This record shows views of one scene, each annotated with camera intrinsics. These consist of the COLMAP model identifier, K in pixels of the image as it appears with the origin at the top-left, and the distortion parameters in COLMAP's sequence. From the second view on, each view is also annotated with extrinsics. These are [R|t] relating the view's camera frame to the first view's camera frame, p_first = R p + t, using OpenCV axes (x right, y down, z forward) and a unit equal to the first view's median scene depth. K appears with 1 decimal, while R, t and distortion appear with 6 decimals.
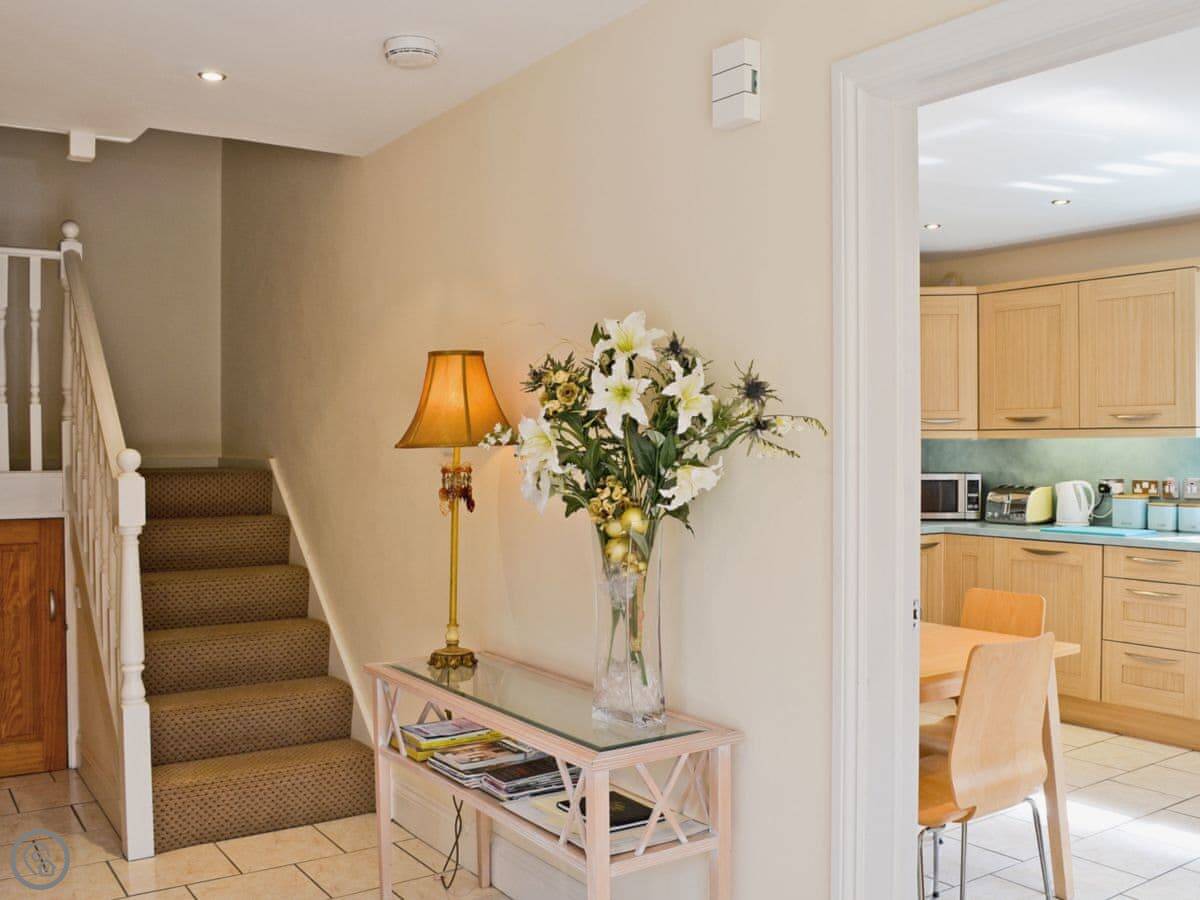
lens RADIAL K [[1132.7, 0, 604.1], [0, 1132.7, 448.8], [0, 0, 1]] dist [-0.102671, 0.000000]
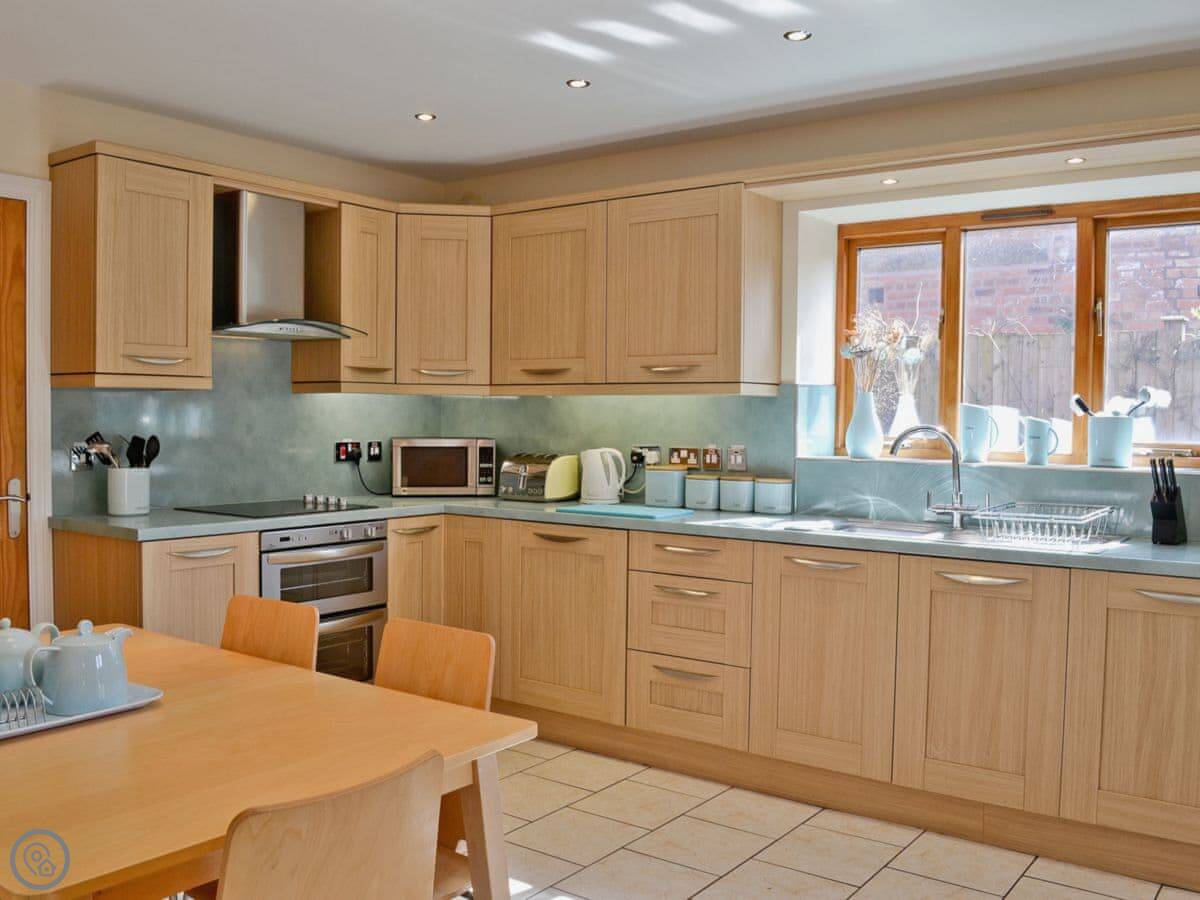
lens RADIAL K [[1132.7, 0, 596.4], [0, 1132.7, 450.4], [0, 0, 1]] dist [-0.102671, 0.000000]
pose [[0.938301, -0.001251, 0.345818, 0.133835], [-0.010030, 0.999474, 0.030830, 0.004840], [-0.345675, -0.032396, 0.937795, 0.225492]]
